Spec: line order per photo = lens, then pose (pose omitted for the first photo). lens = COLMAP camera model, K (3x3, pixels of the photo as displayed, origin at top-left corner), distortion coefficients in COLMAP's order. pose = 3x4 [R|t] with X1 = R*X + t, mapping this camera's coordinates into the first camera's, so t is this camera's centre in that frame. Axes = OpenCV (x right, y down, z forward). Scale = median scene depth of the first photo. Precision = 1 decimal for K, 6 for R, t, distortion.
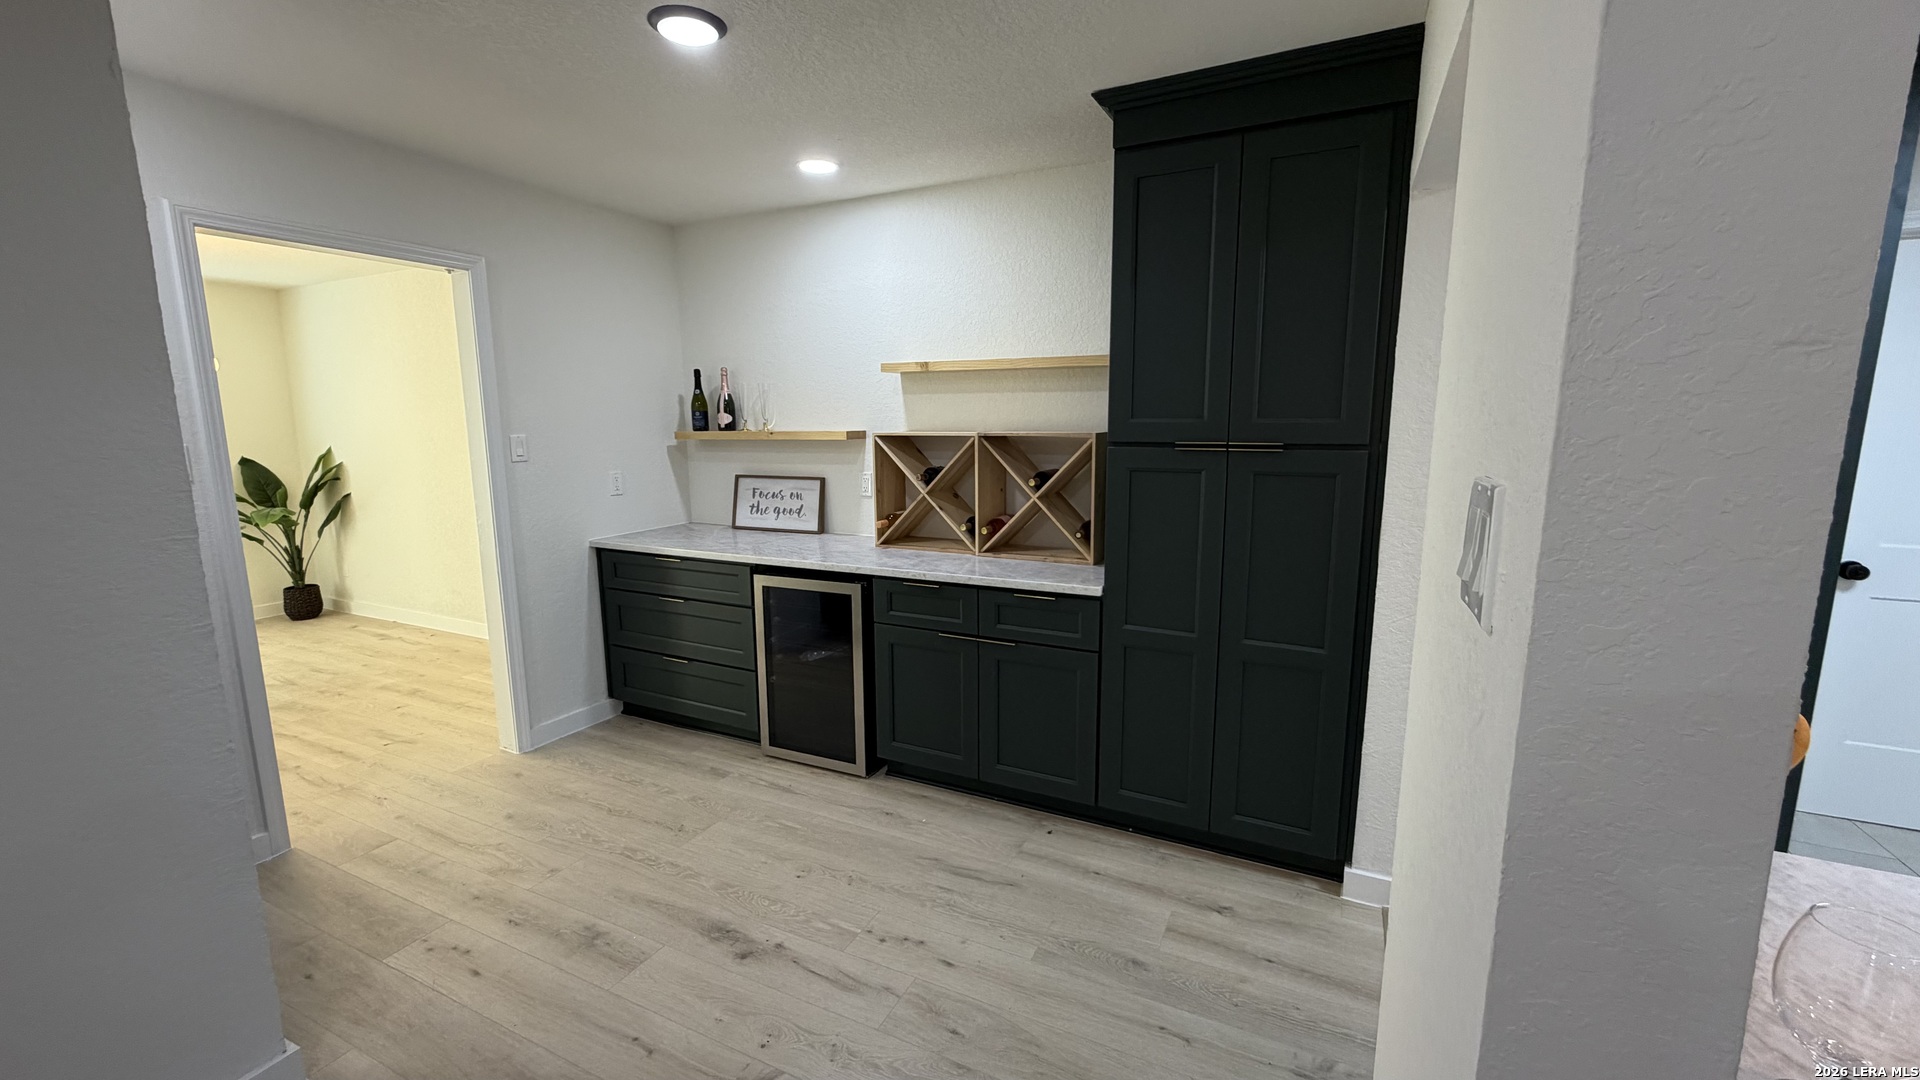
lens RADIAL K [[765.3, 0, 955.7], [0, 765.3, 539.8], [0, 0, 1]] dist [-0.001408, 0.000306]
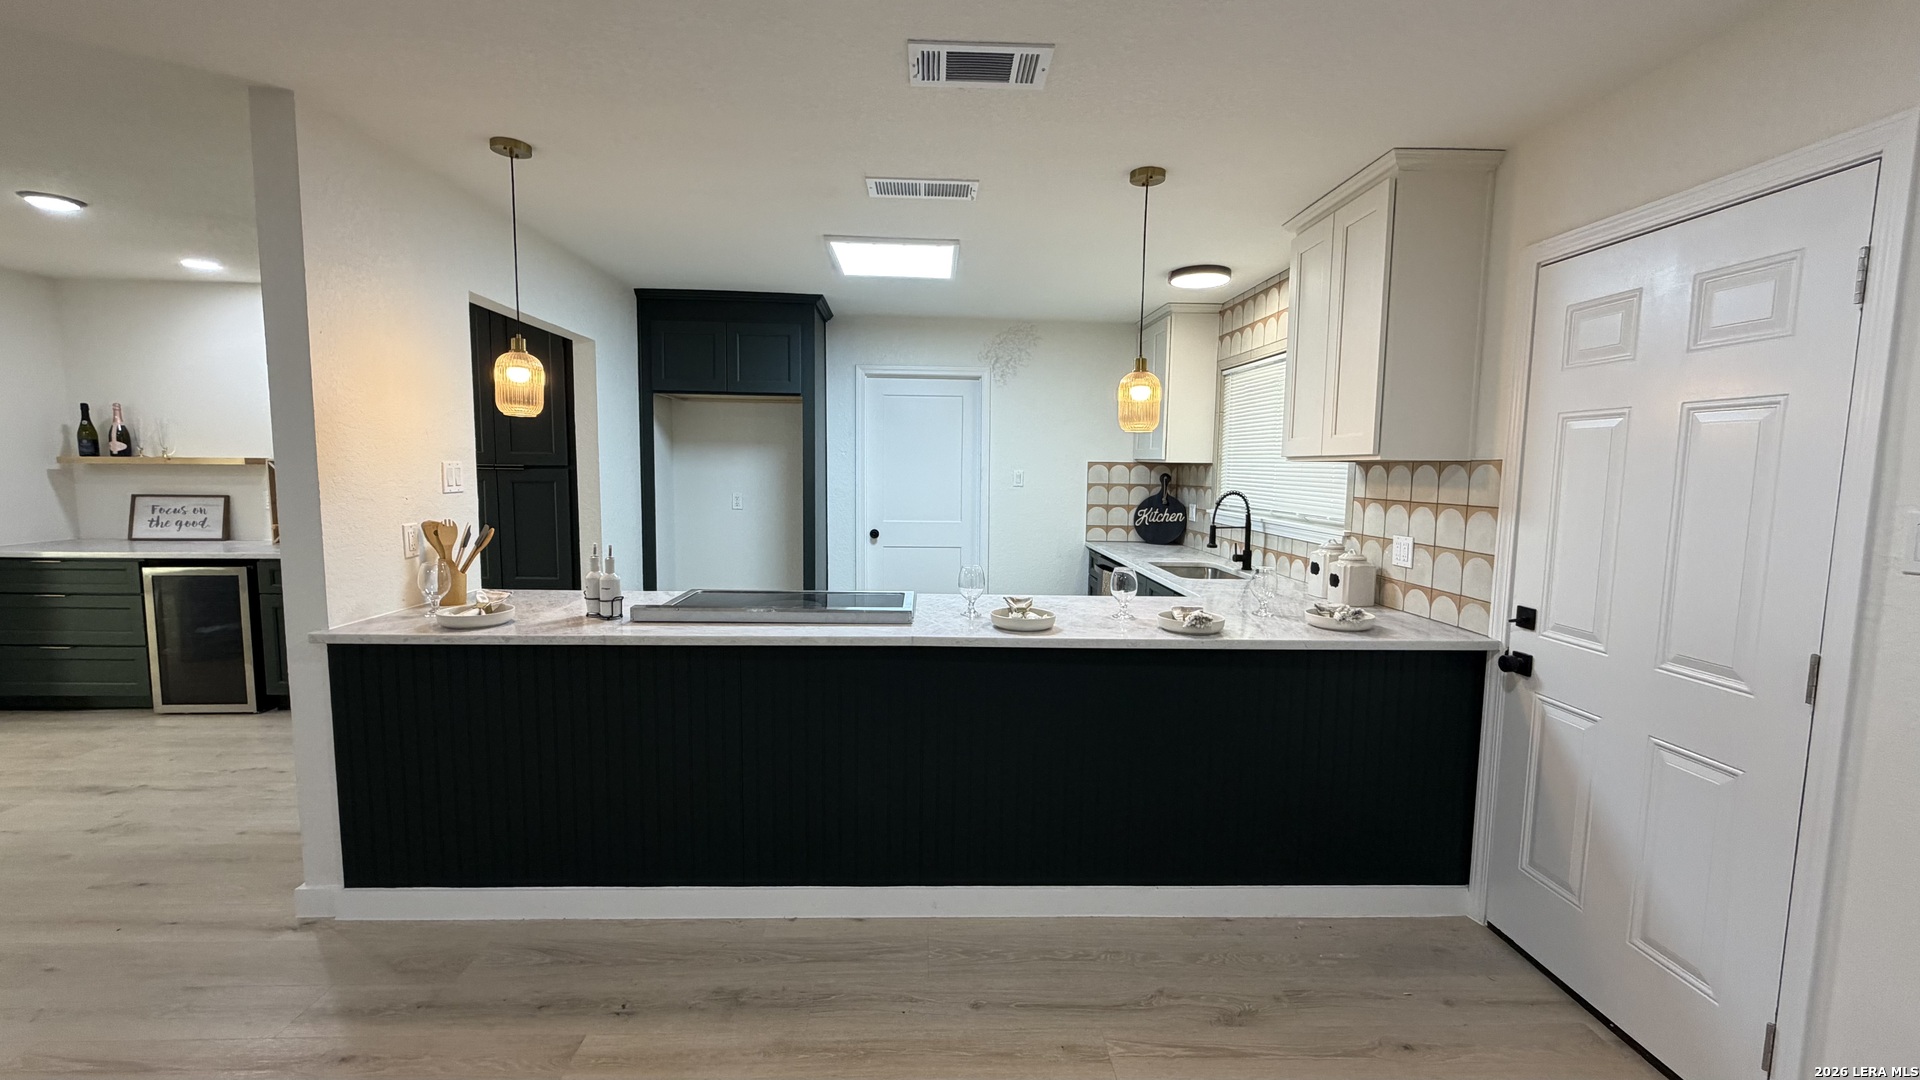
lens RADIAL K [[765.3, 0, 955.2], [0, 765.3, 537.9], [0, 0, 1]] dist [-0.001408, 0.000306]
pose [[0.878921, -0.028700, 0.476103, 0.271505], [0.057980, 0.997214, -0.046922, 0.114018], [-0.473430, 0.068845, 0.878137, -0.643587]]
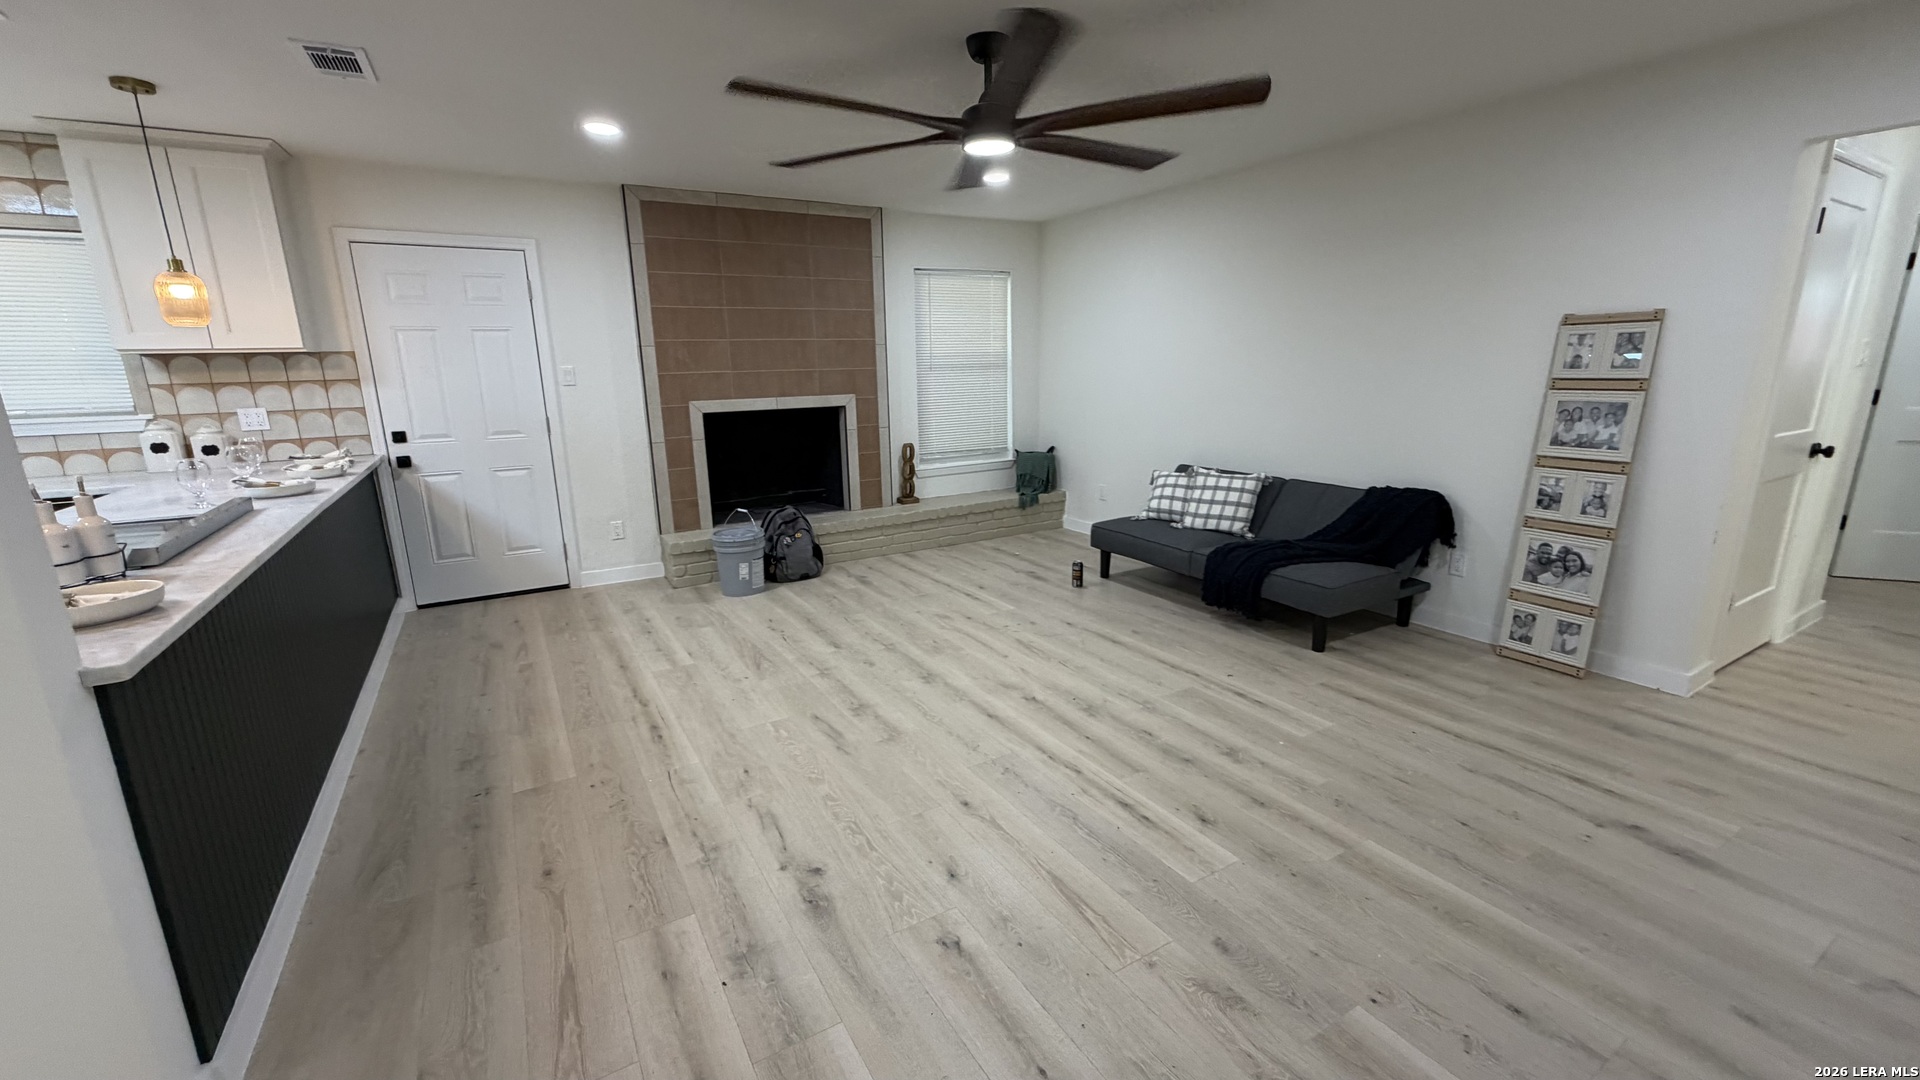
lens RADIAL K [[765.3, 0, 957.4], [0, 765.3, 537.6], [0, 0, 1]] dist [-0.001408, 0.000306]
pose [[-0.838590, -0.108581, 0.533832, -0.369157], [0.104203, 0.929868, 0.352826, -0.001529], [-0.534704, 0.351504, -0.768464, 0.159328]]
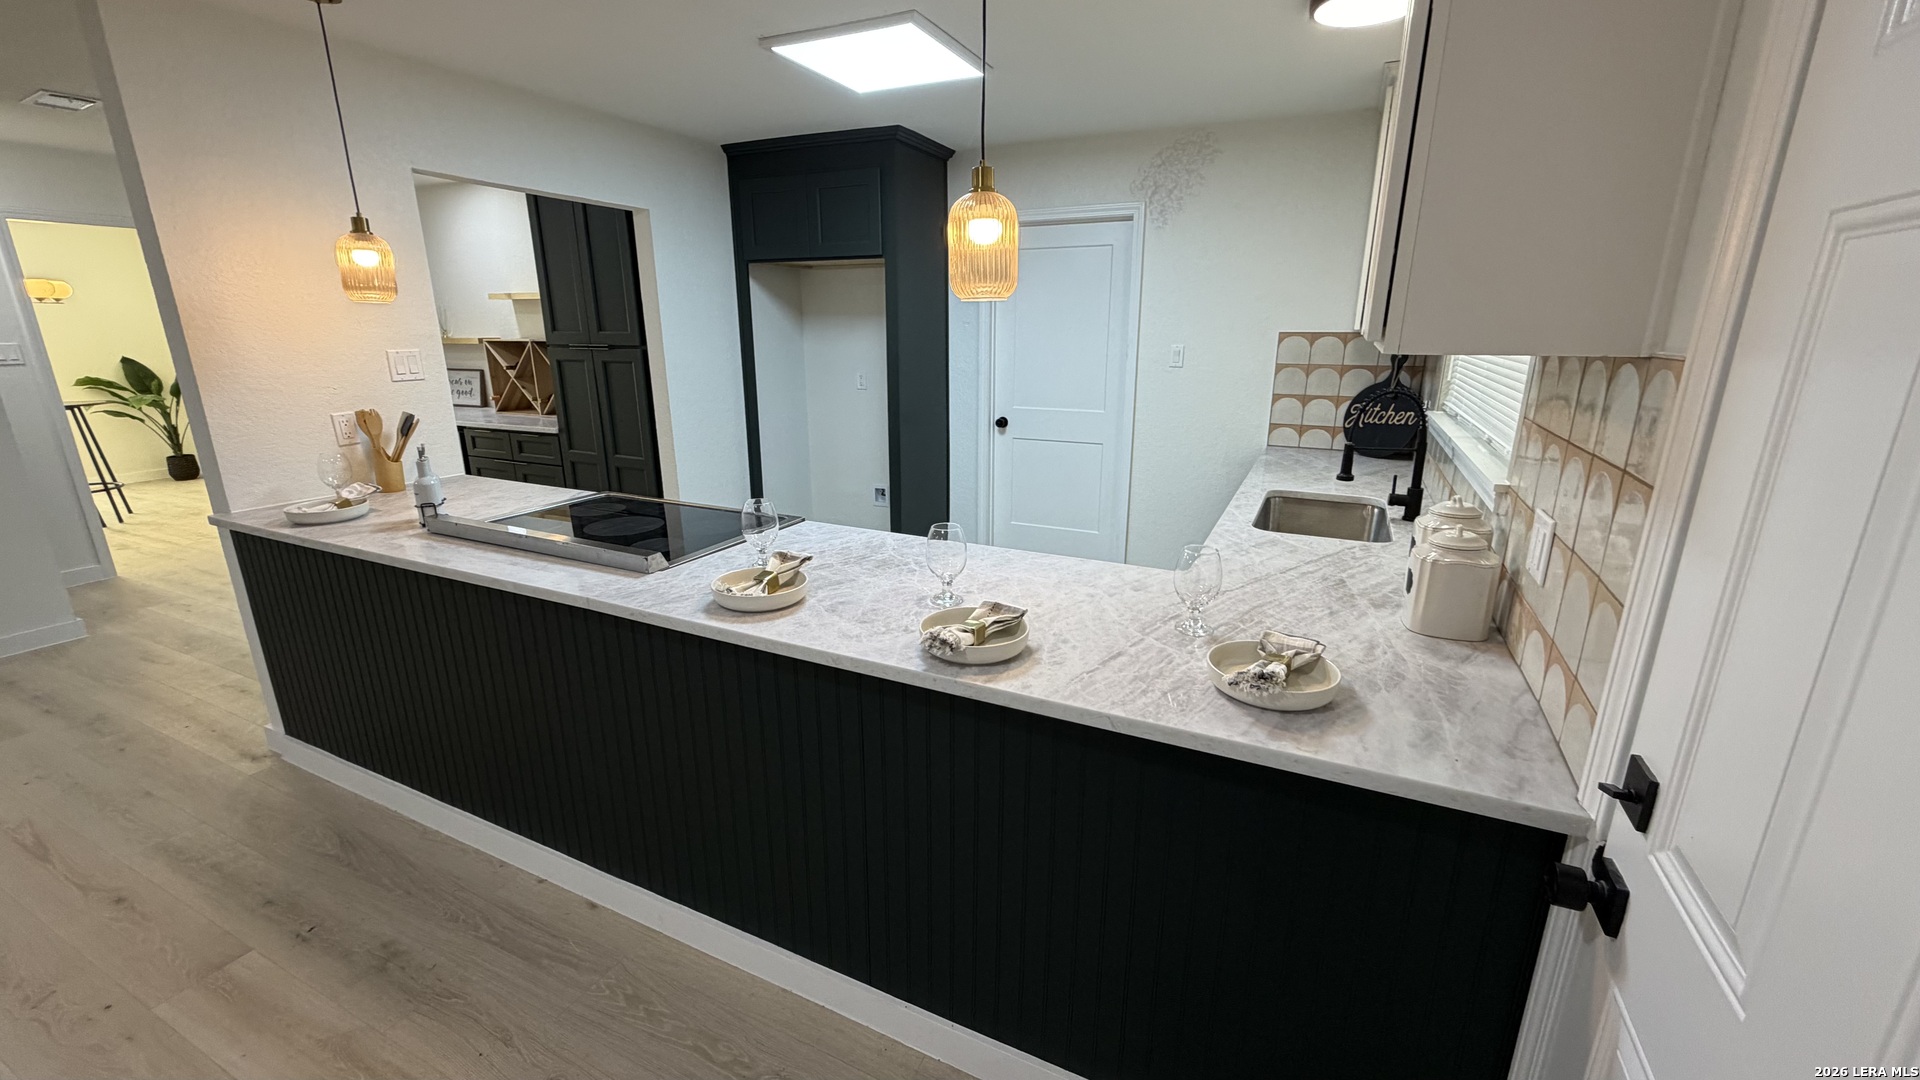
lens RADIAL K [[765.3, 0, 956.1], [0, 765.3, 539.3], [0, 0, 1]] dist [-0.001408, 0.000306]
pose [[0.999971, 0.001453, 0.007419, 0.746104], [-0.002304, 0.993243, 0.116027, 0.073583], [-0.007201, -0.116041, 0.993218, -0.538980]]
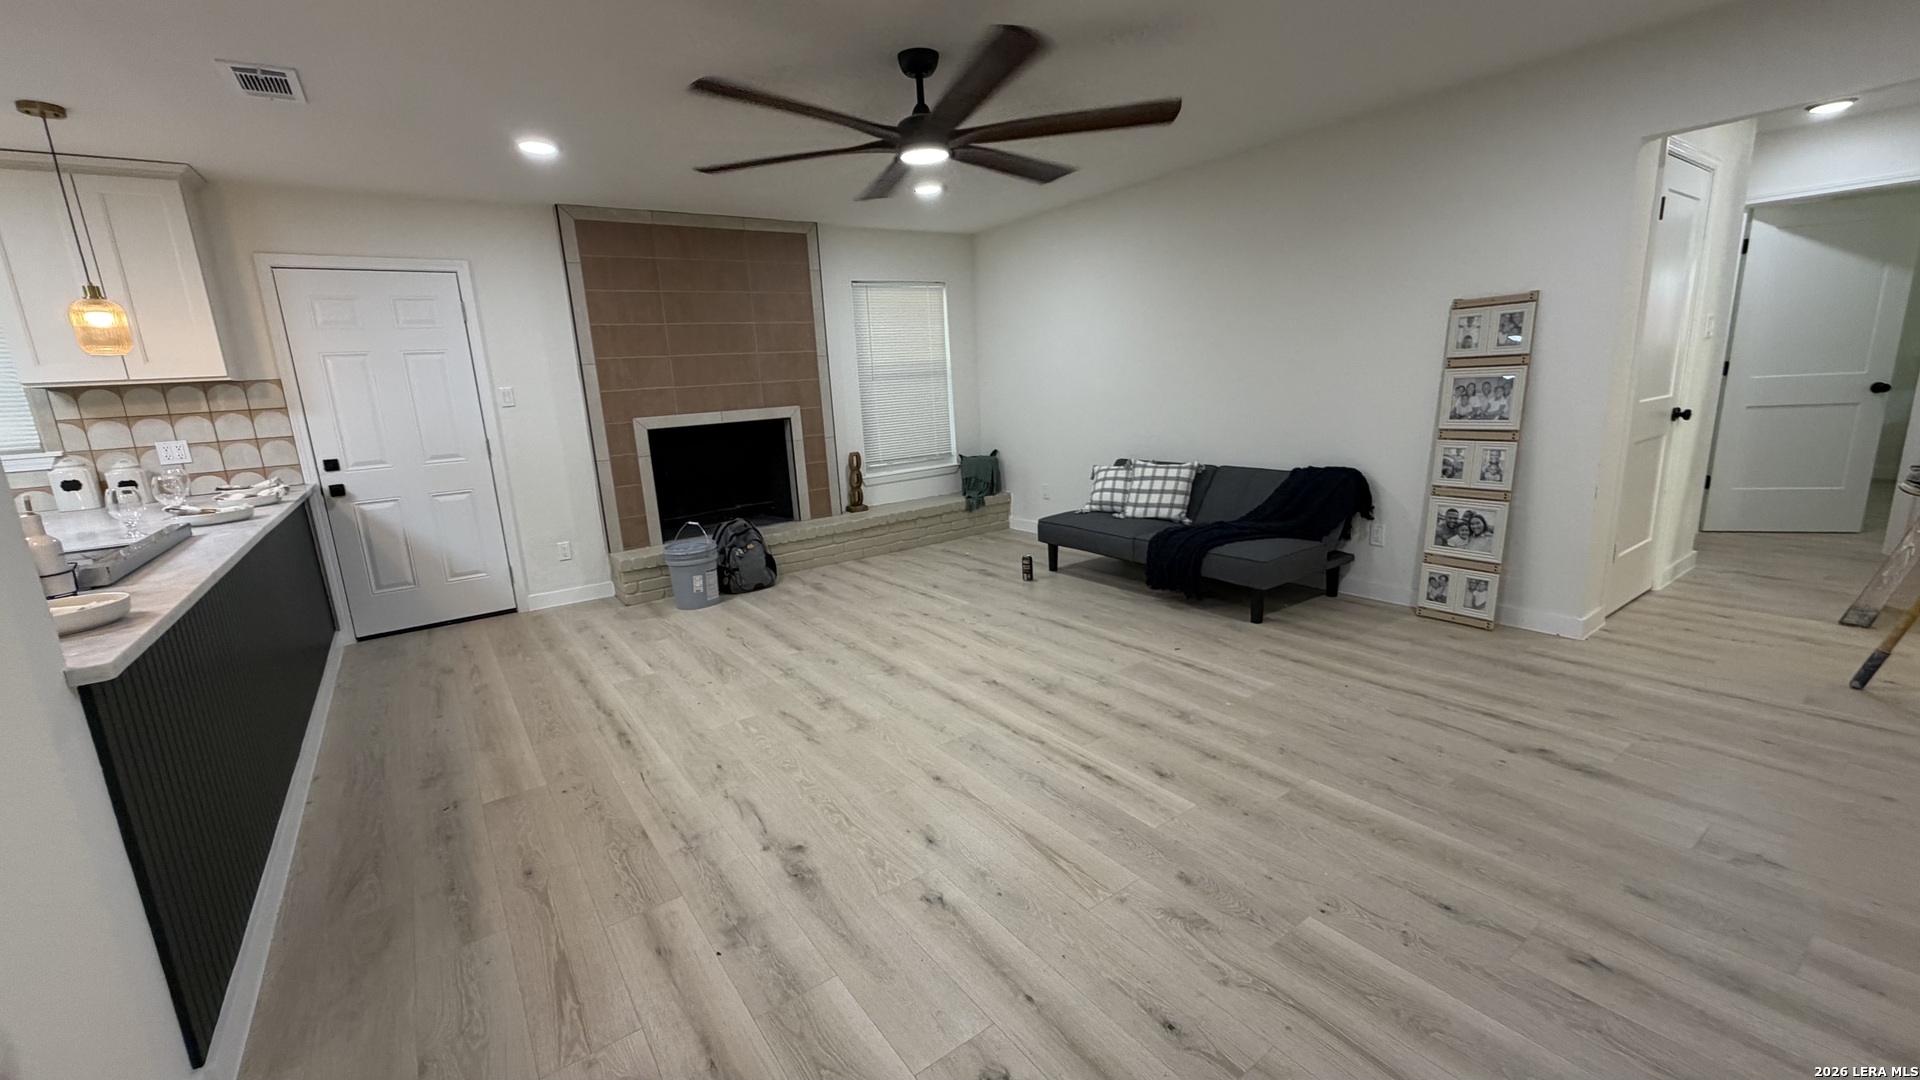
lens RADIAL K [[765.3, 0, 957.2], [0, 765.3, 537.4], [0, 0, 1]] dist [-0.001408, 0.000306]
pose [[-0.879570, -0.050344, 0.473099, -0.377517], [0.129807, 0.931266, 0.340432, 0.011971], [-0.457719, 0.360846, -0.812578, 0.200061]]
